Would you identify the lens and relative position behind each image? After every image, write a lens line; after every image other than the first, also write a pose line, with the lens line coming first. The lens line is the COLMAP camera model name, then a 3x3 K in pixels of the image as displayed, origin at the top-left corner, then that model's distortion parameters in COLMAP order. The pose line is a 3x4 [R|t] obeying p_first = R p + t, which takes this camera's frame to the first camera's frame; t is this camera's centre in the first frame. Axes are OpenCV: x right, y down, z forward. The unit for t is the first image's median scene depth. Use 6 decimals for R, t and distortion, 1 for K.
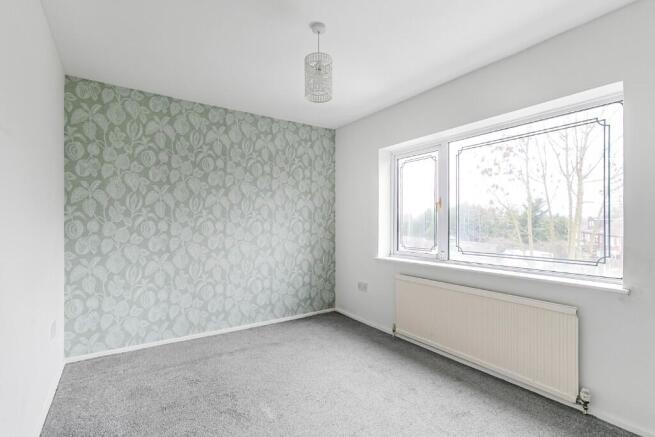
lens RADIAL K [[297.5, 0, 326.1], [0, 297.5, 222.6], [0, 0, 1]] dist [0.003493, 0.000242]
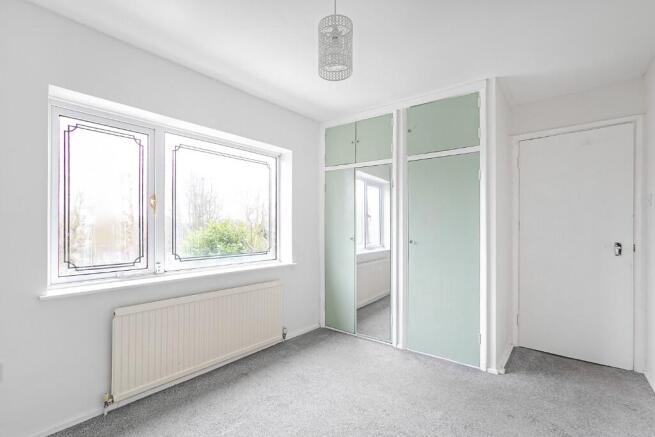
lens RADIAL K [[297.5, 0, 333.3], [0, 297.5, 223.8], [0, 0, 1]] dist [0.003493, 0.000242]
pose [[-0.267778, 0.008808, 0.963440, -0.536021], [0.002911, 0.999961, -0.008333, -0.001121], [-0.963476, 0.000573, -0.267793, 0.783858]]
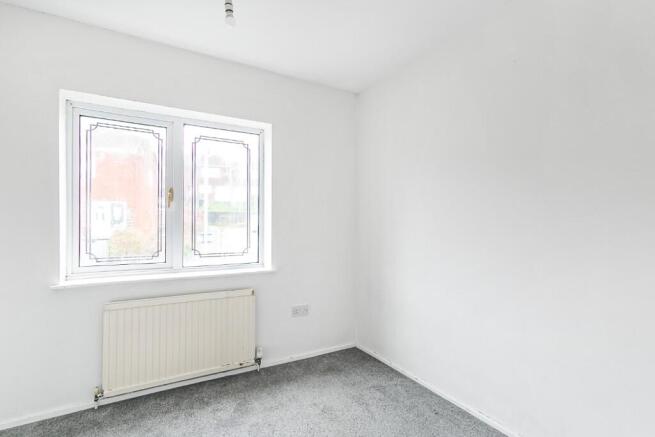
lens RADIAL K [[293.4, 0, 326.3], [0, 293.4, 221.2], [0, 0, 1]] dist [-0.000430, -0.000281]
pose [[0.124122, 0.004345, 0.992257, -0.348755], [-0.006126, 0.999975, -0.003613, -0.000358], [-0.992248, -0.005630, 0.124146, 0.517663]]
